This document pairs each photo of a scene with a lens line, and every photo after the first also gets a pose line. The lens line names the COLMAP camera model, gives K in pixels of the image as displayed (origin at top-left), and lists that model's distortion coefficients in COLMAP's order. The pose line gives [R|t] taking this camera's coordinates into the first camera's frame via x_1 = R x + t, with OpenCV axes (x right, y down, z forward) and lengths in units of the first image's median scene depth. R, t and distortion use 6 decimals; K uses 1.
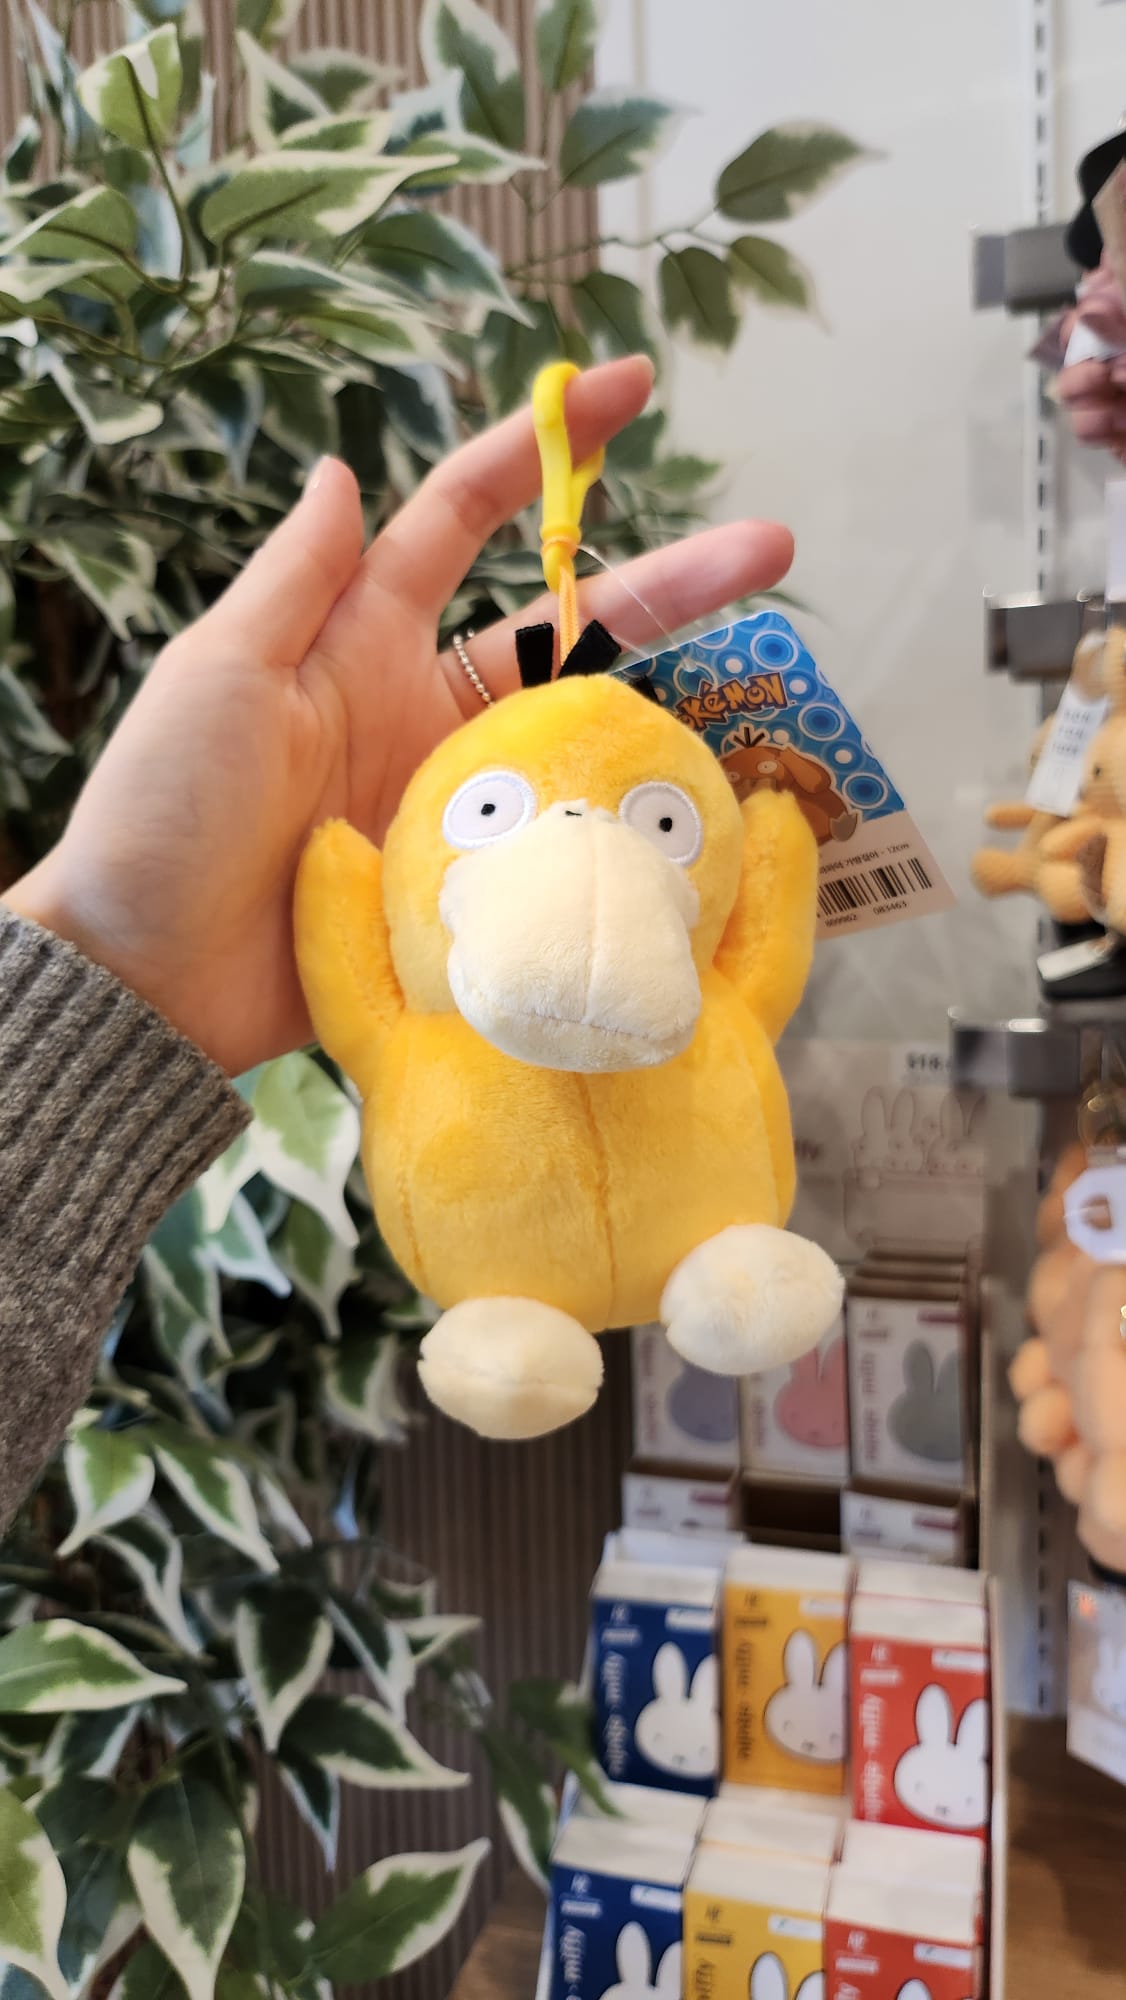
lens RADIAL K [[1435.4, 0, 556.2], [0, 1435.4, 996.6], [0, 0, 1]] dist [0.031431, -0.058065]
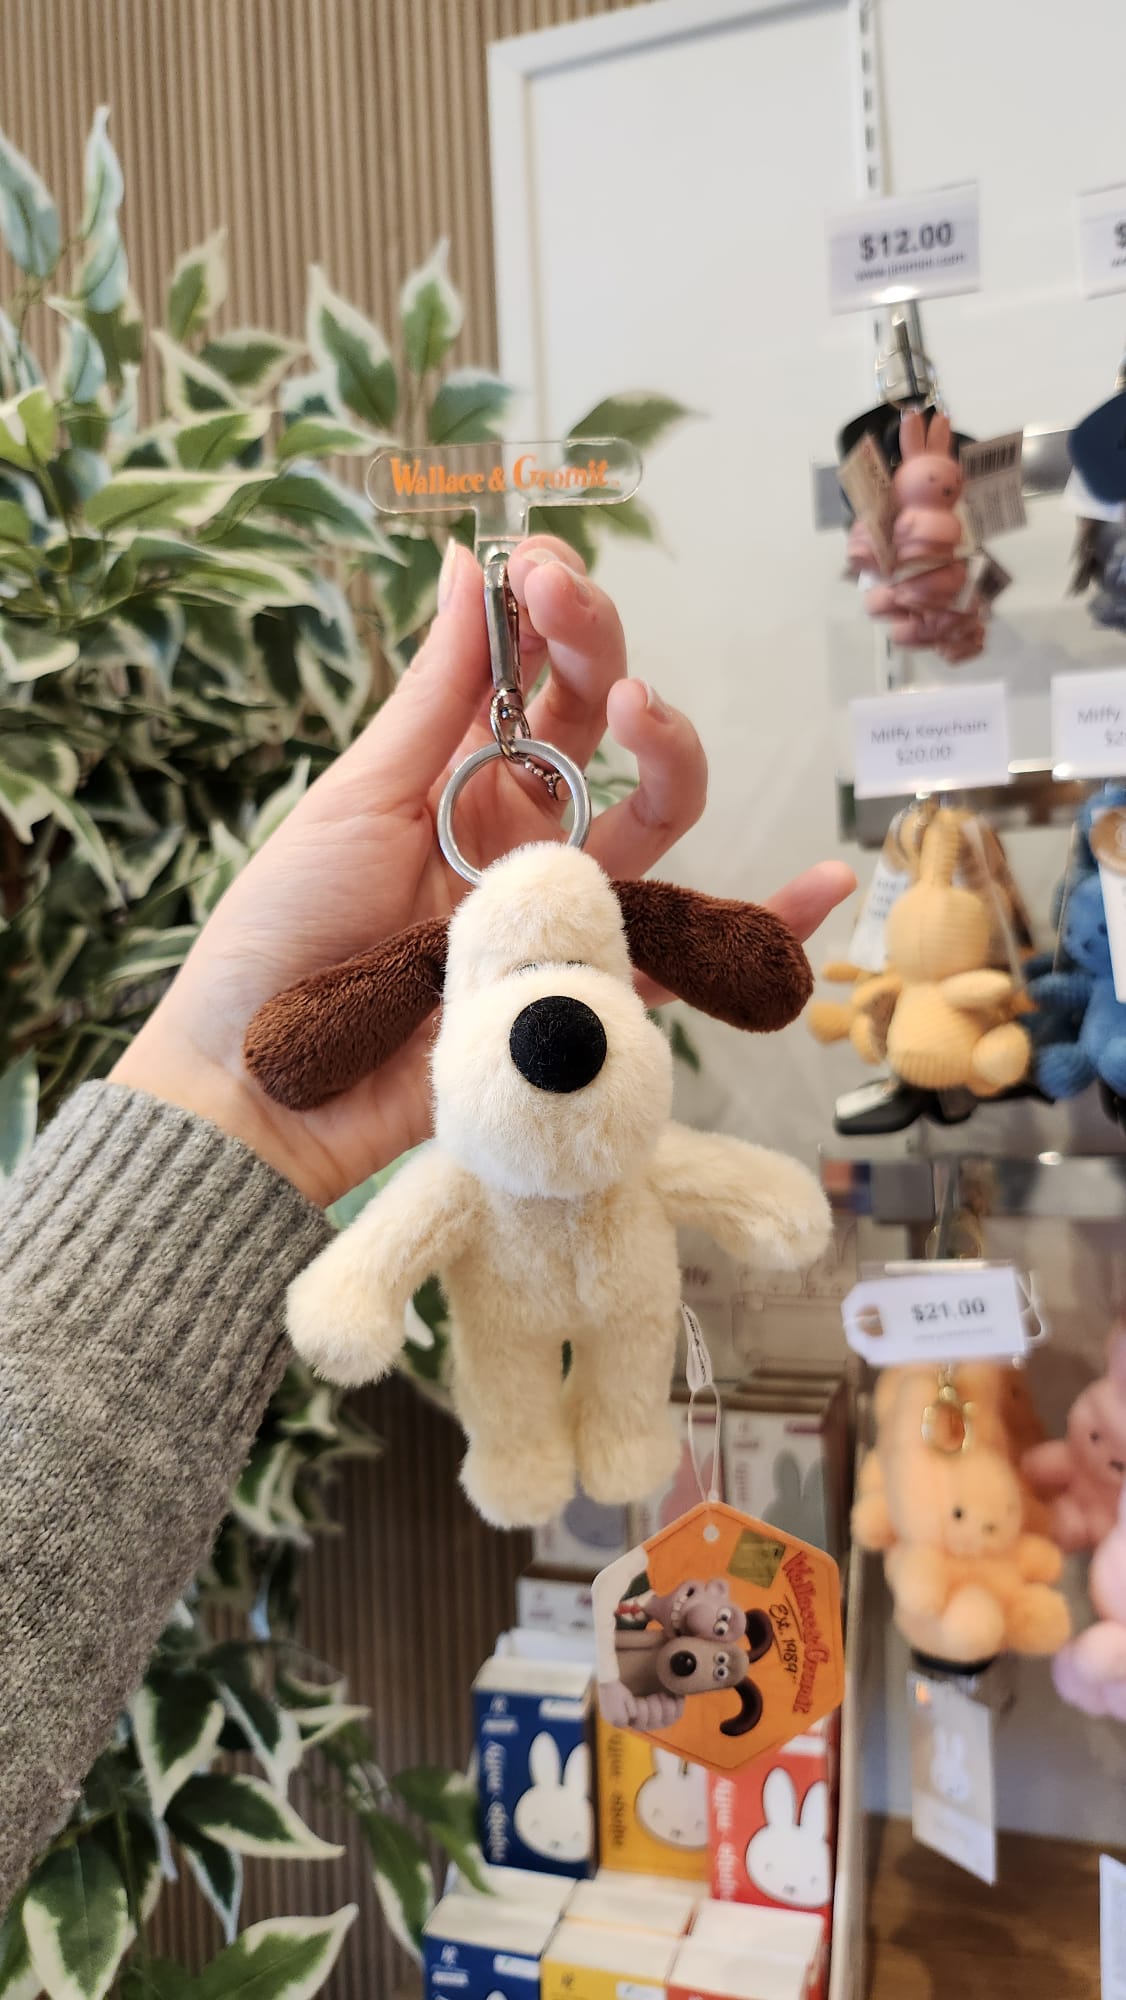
lens RADIAL K [[1425.9, 0, 543.2], [0, 1425.9, 1019.0], [0, 0, 1]] dist [0.033046, -0.055409]
pose [[0.999672, -0.009948, -0.023608, 0.113221], [0.007982, 0.996604, -0.081960, 0.001511], [0.024343, 0.081745, 0.996356, -0.124360]]
